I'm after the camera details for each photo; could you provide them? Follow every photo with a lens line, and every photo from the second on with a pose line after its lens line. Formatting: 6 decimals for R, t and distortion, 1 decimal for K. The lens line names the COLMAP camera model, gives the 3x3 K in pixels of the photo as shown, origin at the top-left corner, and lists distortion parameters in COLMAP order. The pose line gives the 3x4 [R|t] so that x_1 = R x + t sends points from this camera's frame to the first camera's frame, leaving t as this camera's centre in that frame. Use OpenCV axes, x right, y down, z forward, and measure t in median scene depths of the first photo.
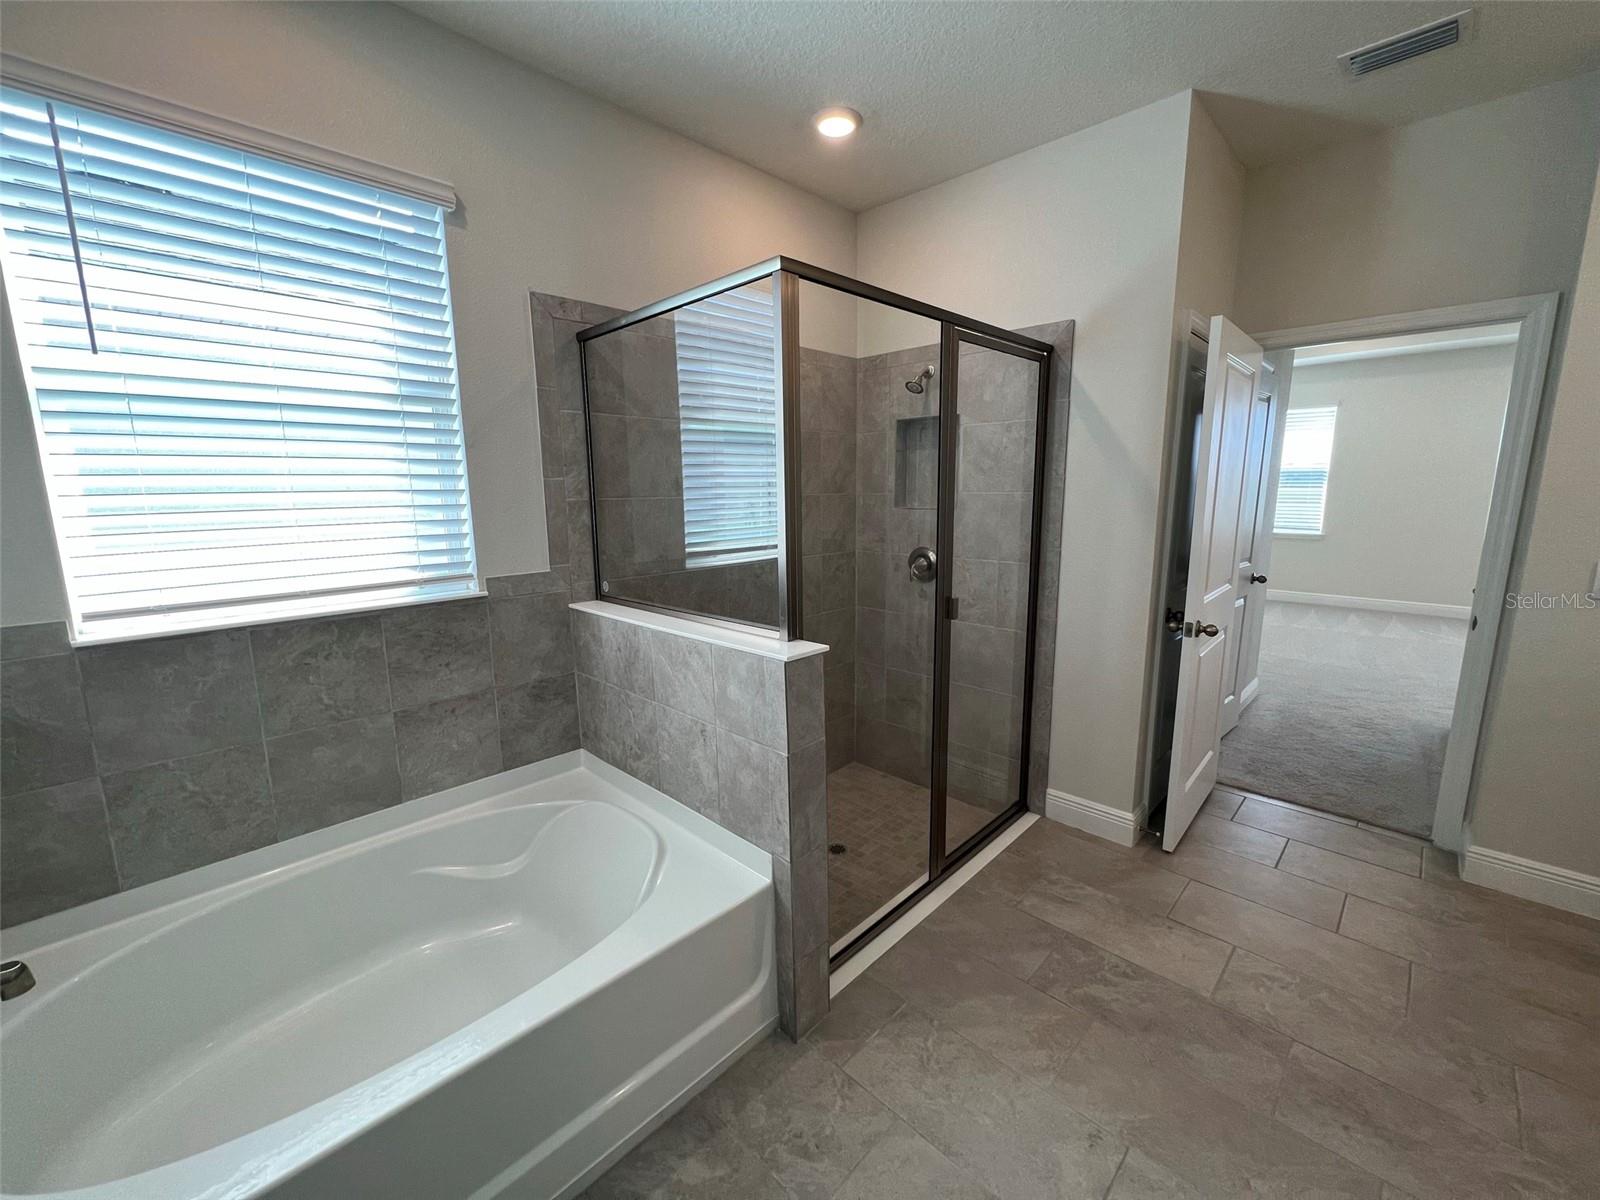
lens RADIAL K [[640.4, 0, 801.1], [0, 640.4, 595.2], [0, 0, 1]] dist [-0.011870, -0.000061]
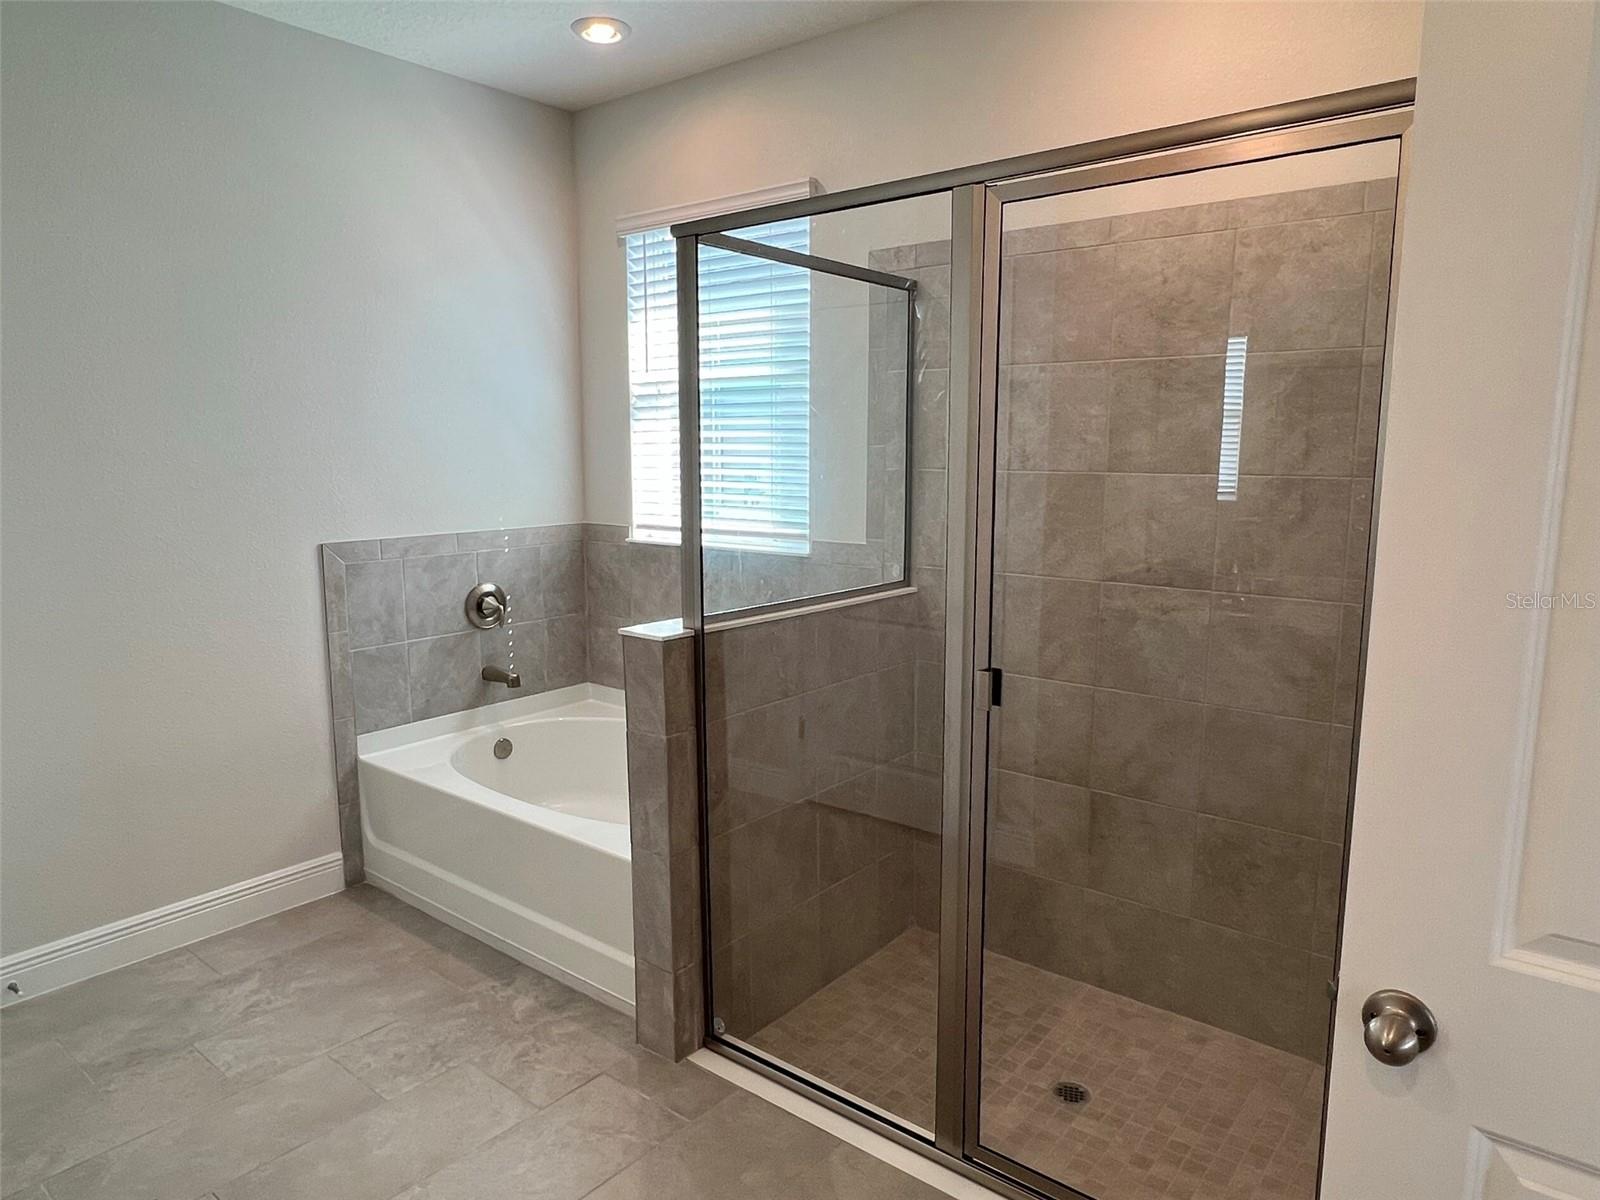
lens RADIAL K [[1035.0, 0, 803.9], [0, 1035.0, 607.9], [0, 0, 1]] dist [-0.011769, -0.000287]
pose [[0.087580, 0.164088, -0.982550, 1.389915], [-0.167238, 0.974763, 0.147881, -0.195945], [0.982019, 0.151368, 0.112811, 0.948620]]
